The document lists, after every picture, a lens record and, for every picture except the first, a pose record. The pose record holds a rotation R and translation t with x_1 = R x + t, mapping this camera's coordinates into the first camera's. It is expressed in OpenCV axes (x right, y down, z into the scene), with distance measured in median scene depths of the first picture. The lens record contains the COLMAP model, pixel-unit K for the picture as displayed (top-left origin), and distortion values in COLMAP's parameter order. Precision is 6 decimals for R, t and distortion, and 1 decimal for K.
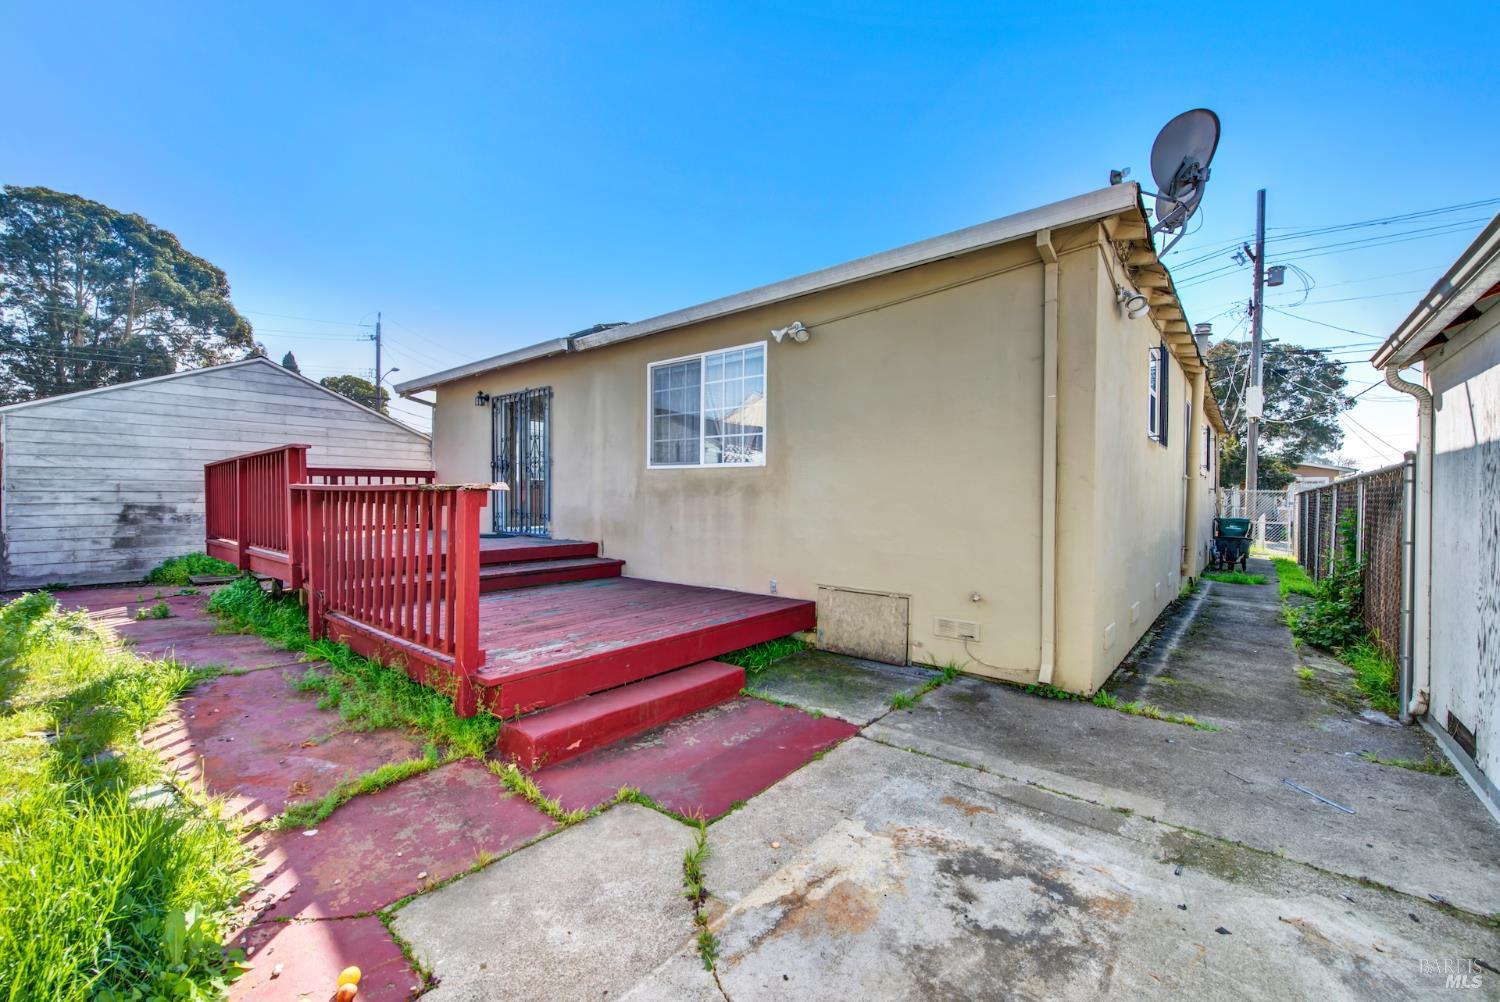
lens RADIAL K [[606.4, 0, 752.6], [0, 606.4, 501.4], [0, 0, 1]] dist [0.001781, 0.000124]
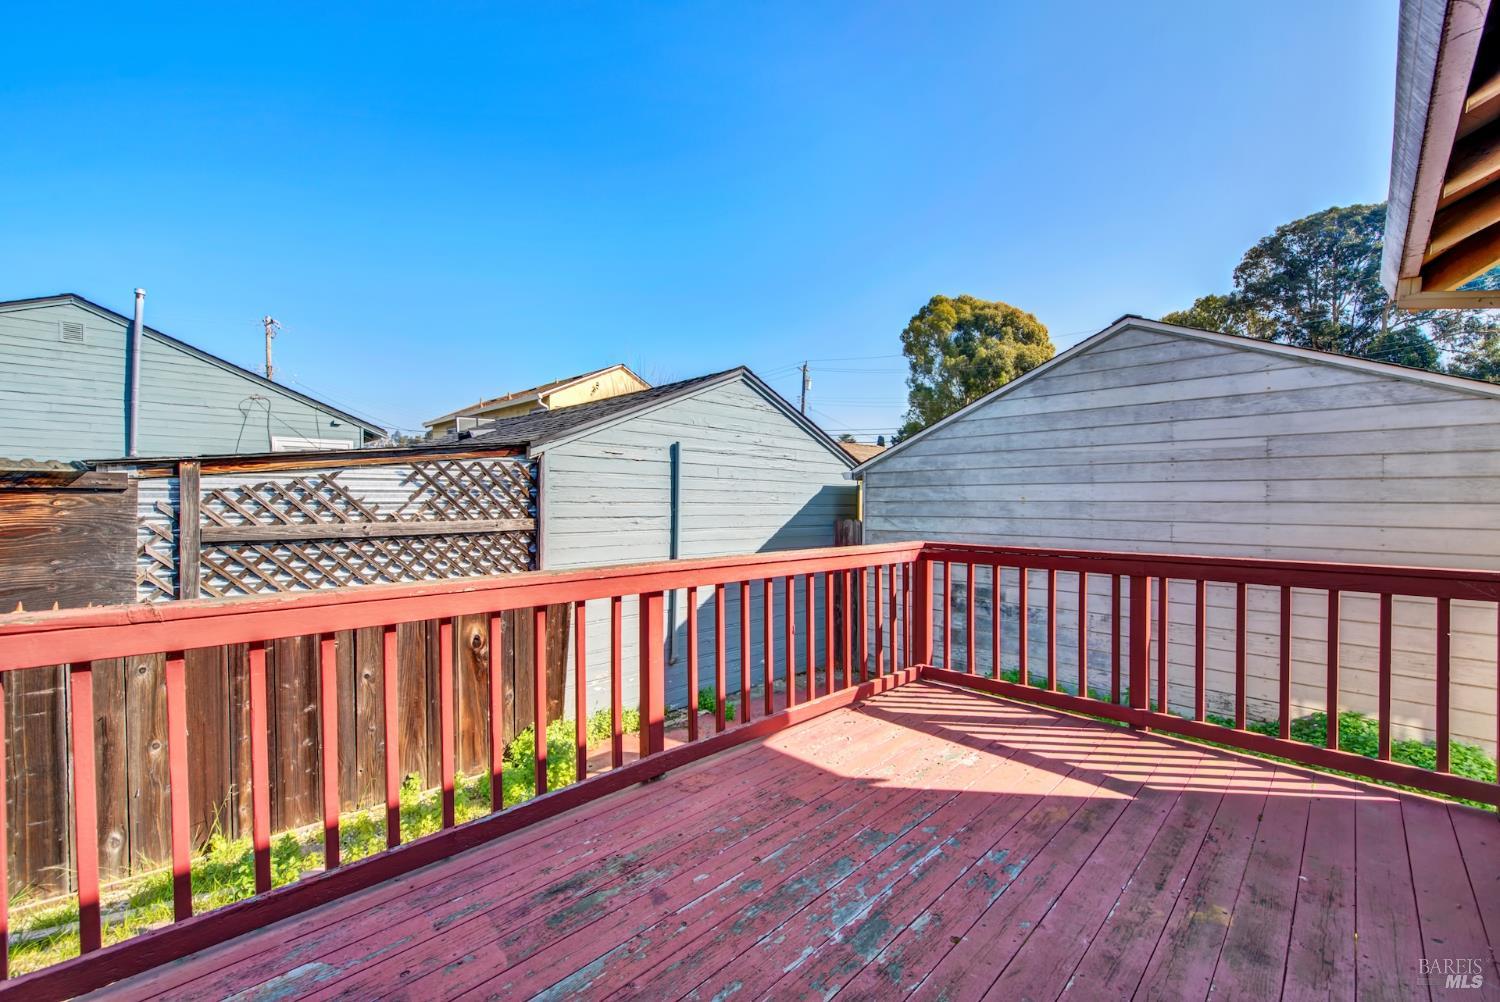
lens RADIAL K [[606.4, 0, 748.5], [0, 606.4, 504.4], [0, 0, 1]] dist [0.001781, 0.000124]
pose [[-0.089620, -0.000039, -0.995976, -0.282213], [-0.010763, 0.999942, 0.000929, -0.080585], [0.995918, 0.010803, -0.089615, 0.775574]]
